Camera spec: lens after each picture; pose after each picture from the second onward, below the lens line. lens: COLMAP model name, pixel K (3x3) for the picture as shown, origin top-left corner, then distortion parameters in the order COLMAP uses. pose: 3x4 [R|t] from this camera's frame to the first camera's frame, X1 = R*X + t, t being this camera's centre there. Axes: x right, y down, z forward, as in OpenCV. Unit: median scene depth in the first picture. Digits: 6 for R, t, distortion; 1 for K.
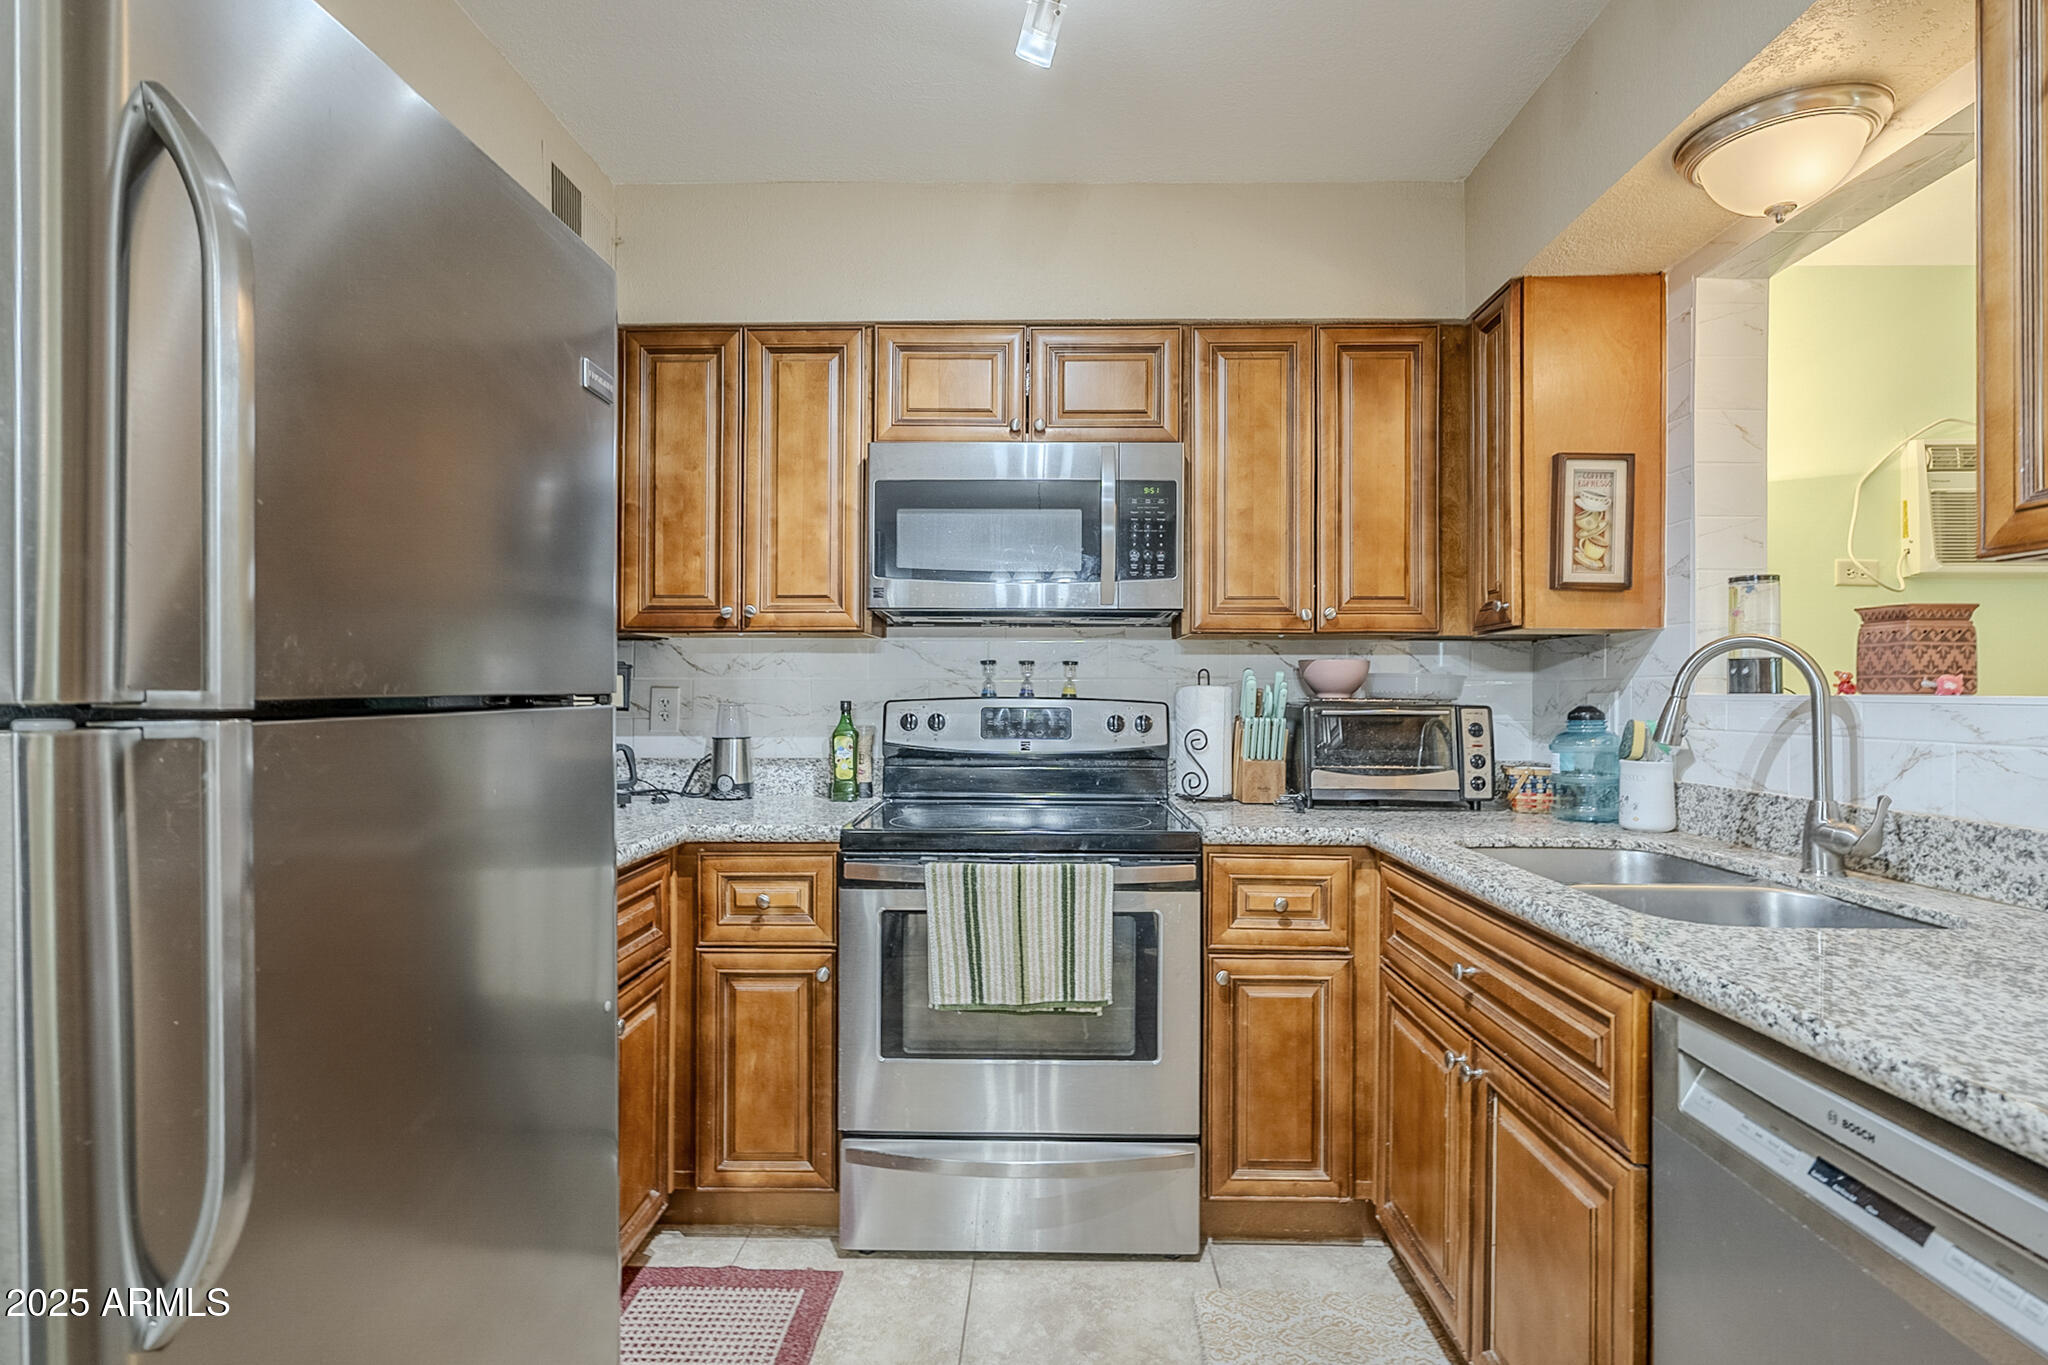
lens RADIAL K [[1012.8, 0, 1027.1], [0, 1012.8, 684.9], [0, 0, 1]] dist [-0.002293, 0.000637]
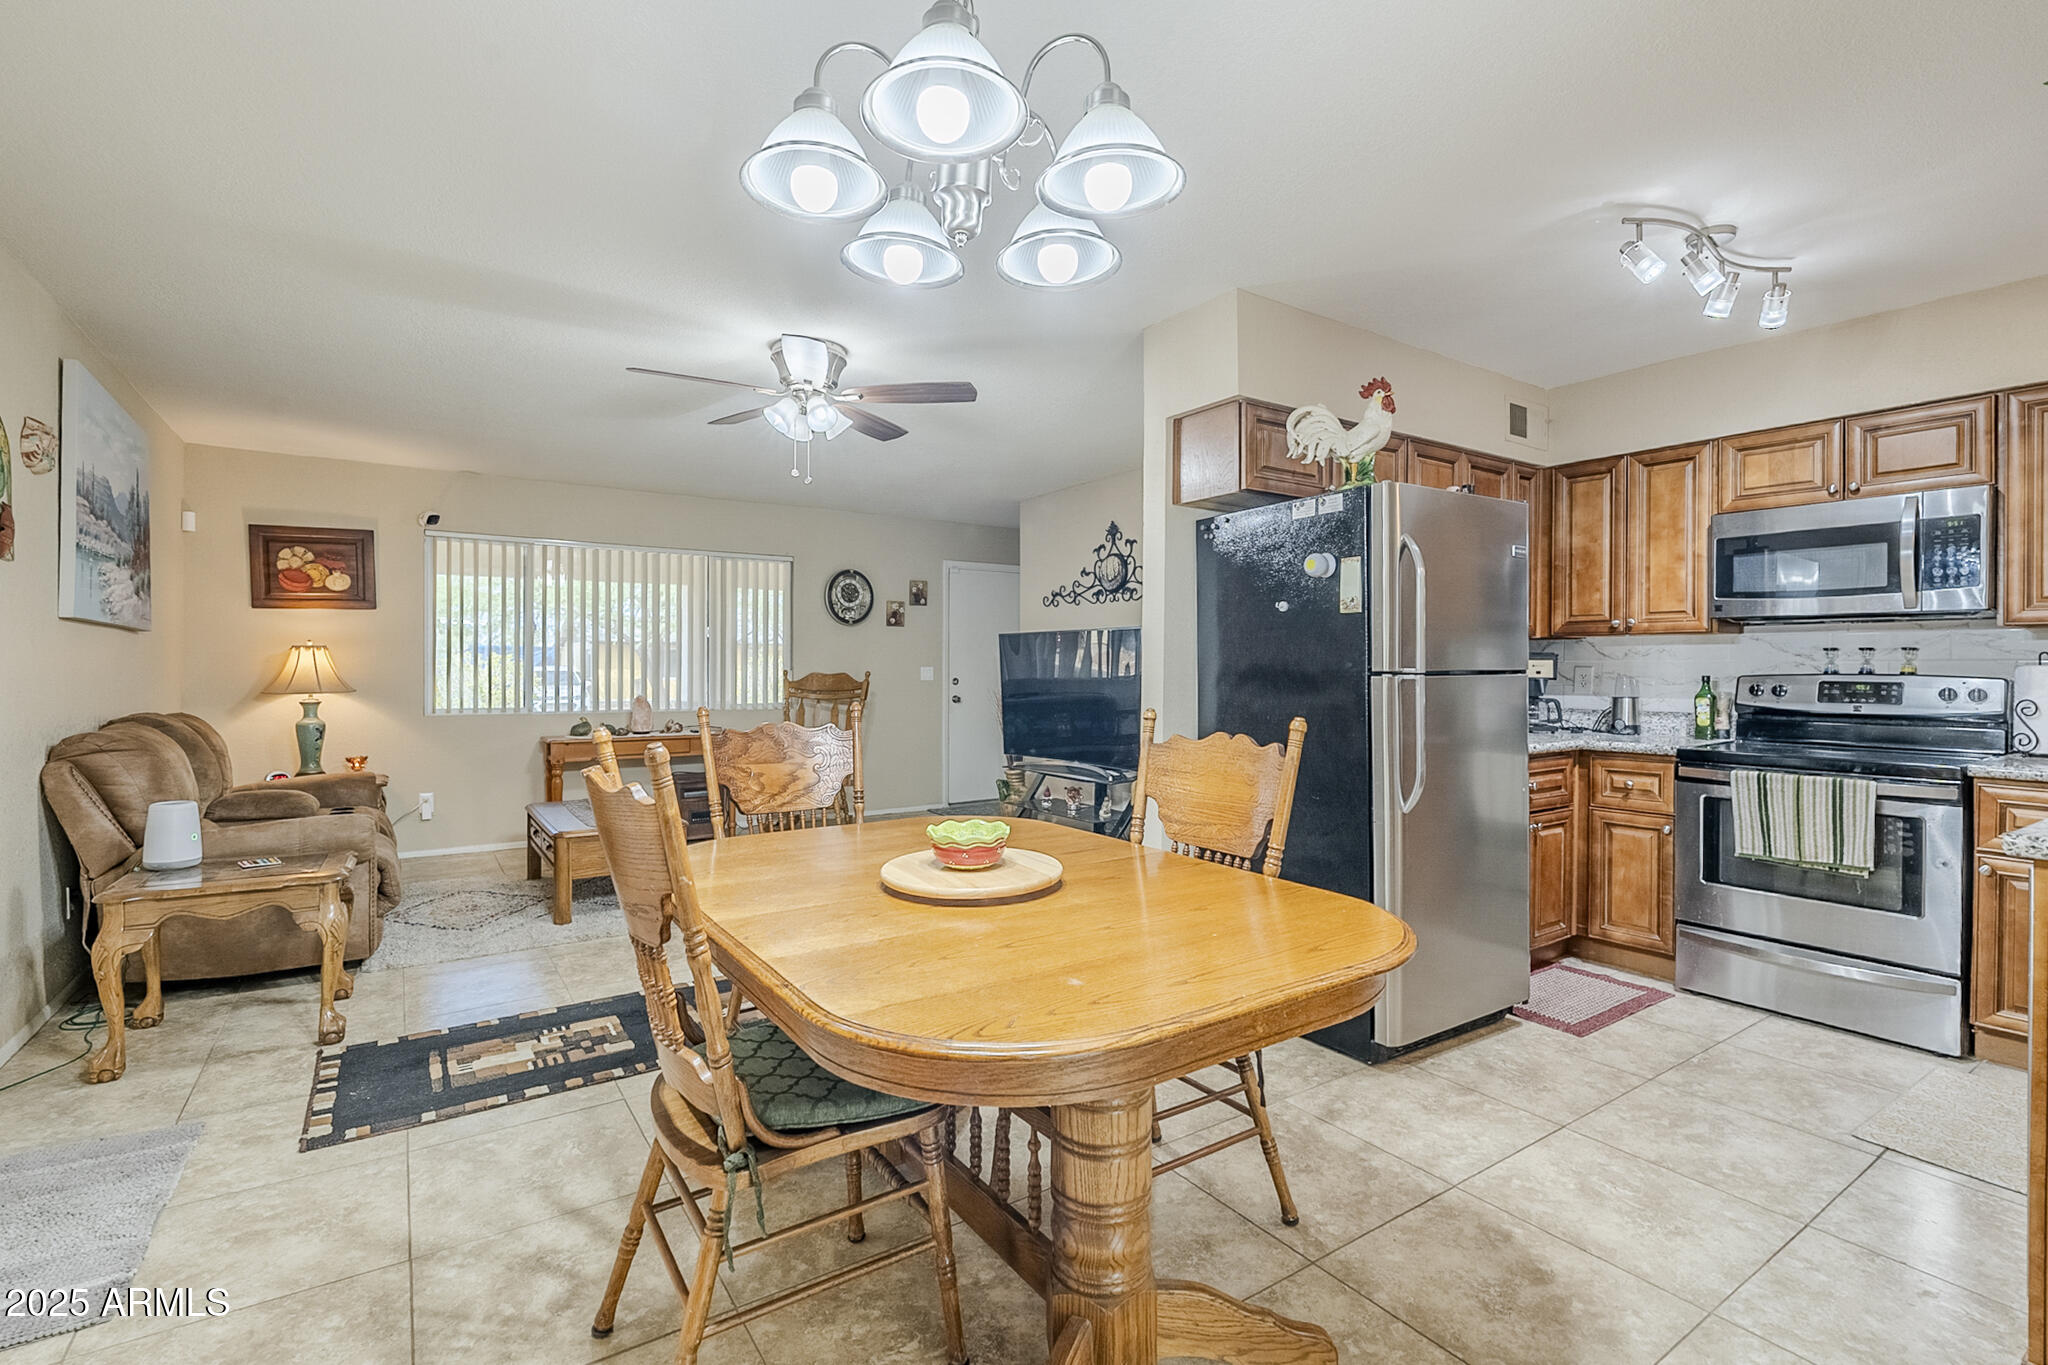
lens RADIAL K [[935.9, 0, 1013.7], [0, 935.9, 670.3], [0, 0, 1]] dist [0.001131, 0.000242]
pose [[0.579833, 0.003435, -0.814728, 0.462227], [0.002177, 0.999981, 0.005765, -0.003574], [0.814733, -0.005117, 0.579814, -0.859947]]
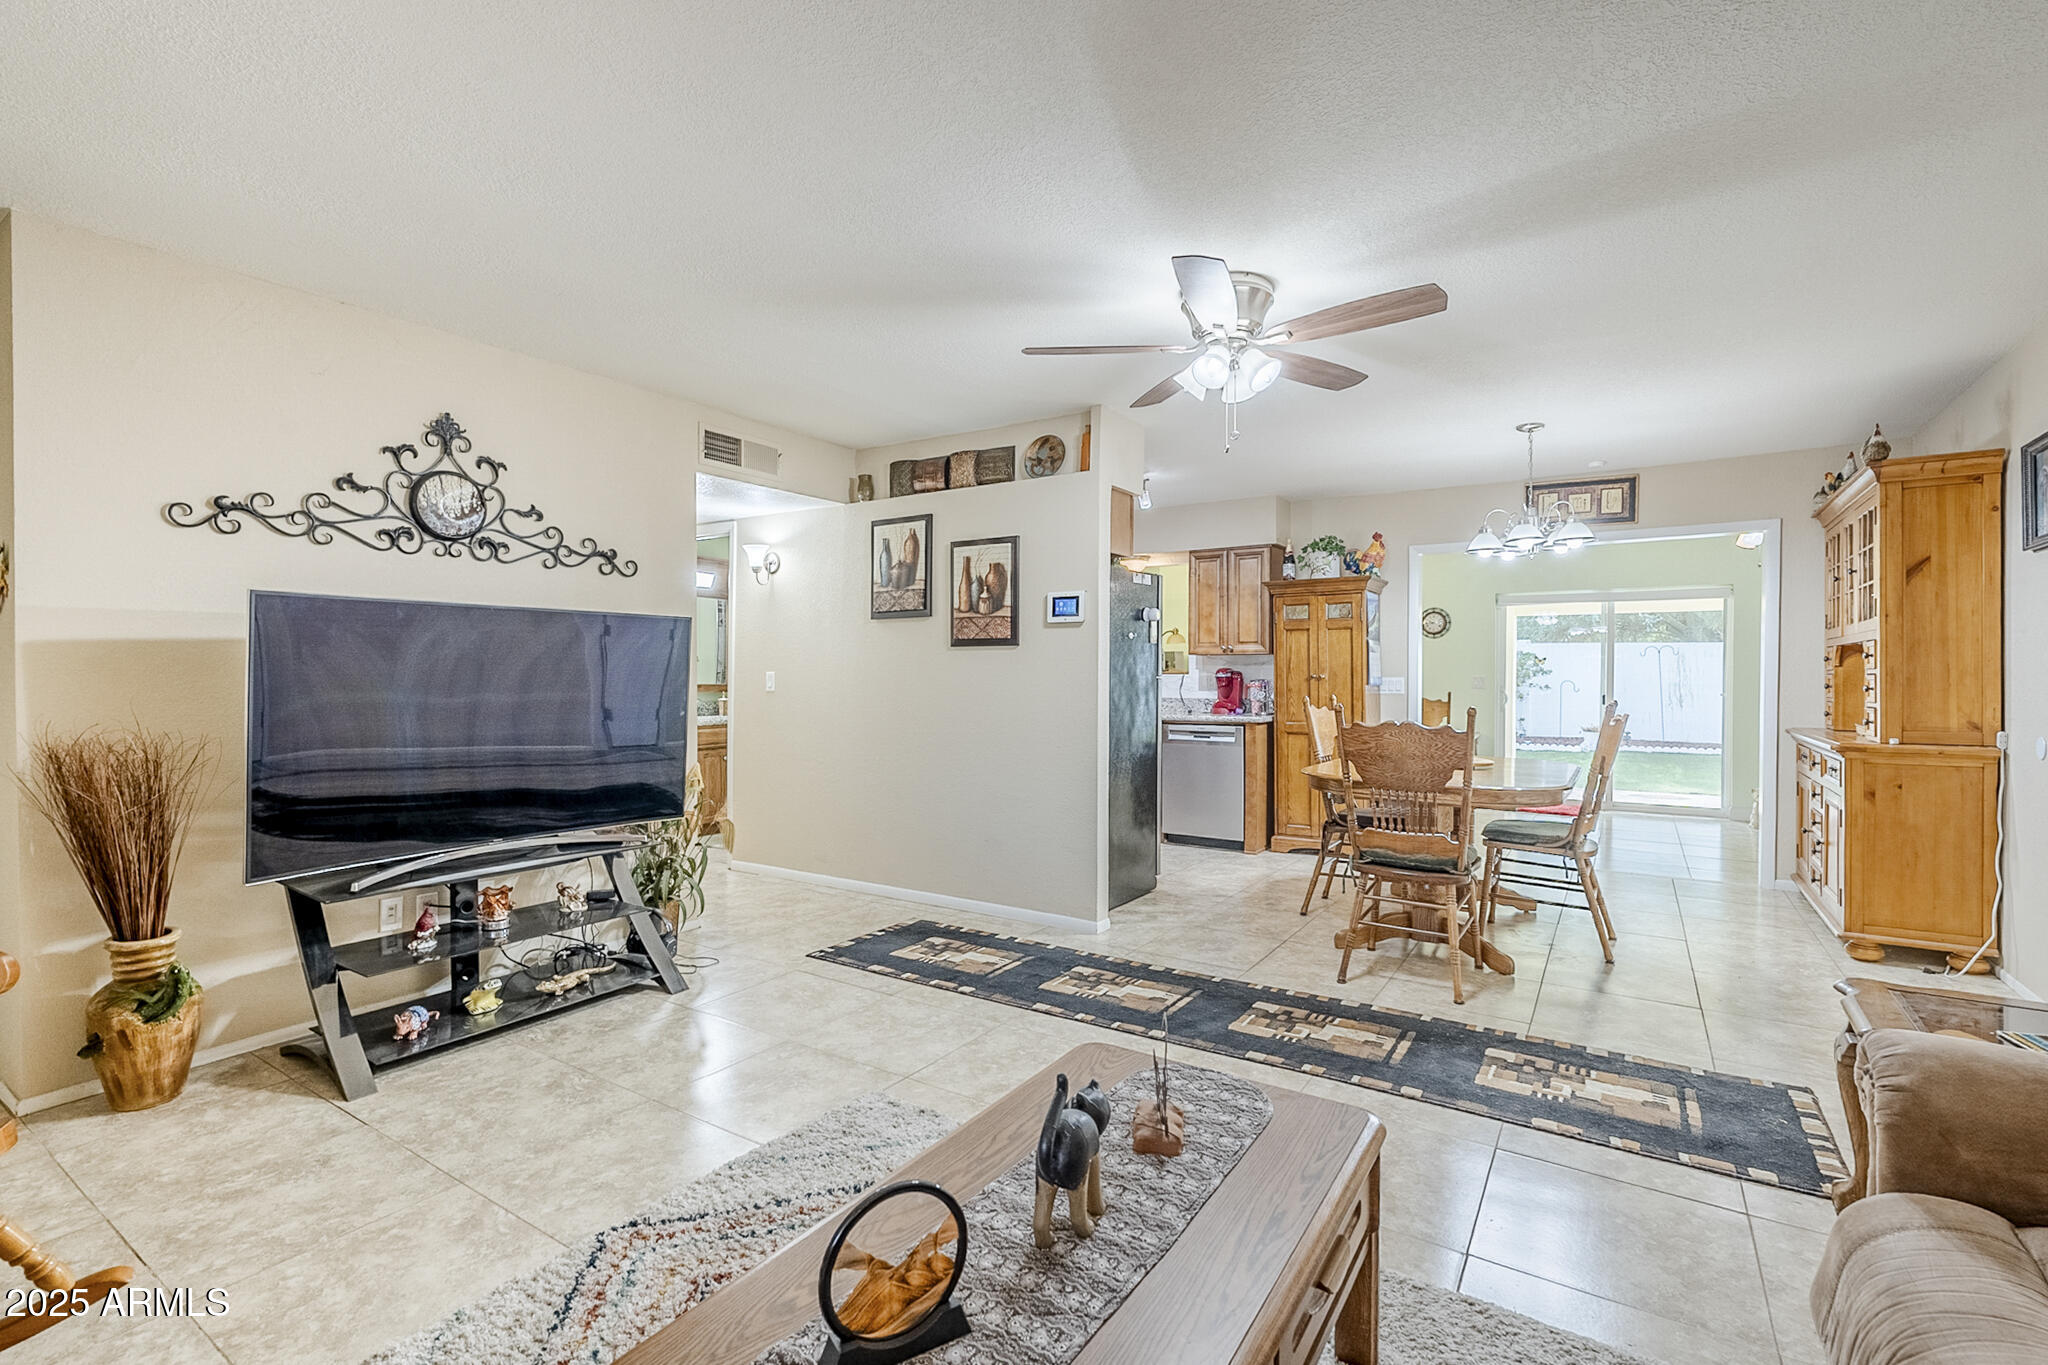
lens RADIAL K [[896.0, 0, 1019.8], [0, 896.0, 735.1], [0, 0, 1]] dist [-0.046237, 0.024719]
pose [[0.532173, -0.057163, 0.844704, -2.355004], [-0.005473, 0.997465, 0.070948, -0.002444], [-0.846618, -0.042380, 0.530511, -0.614837]]
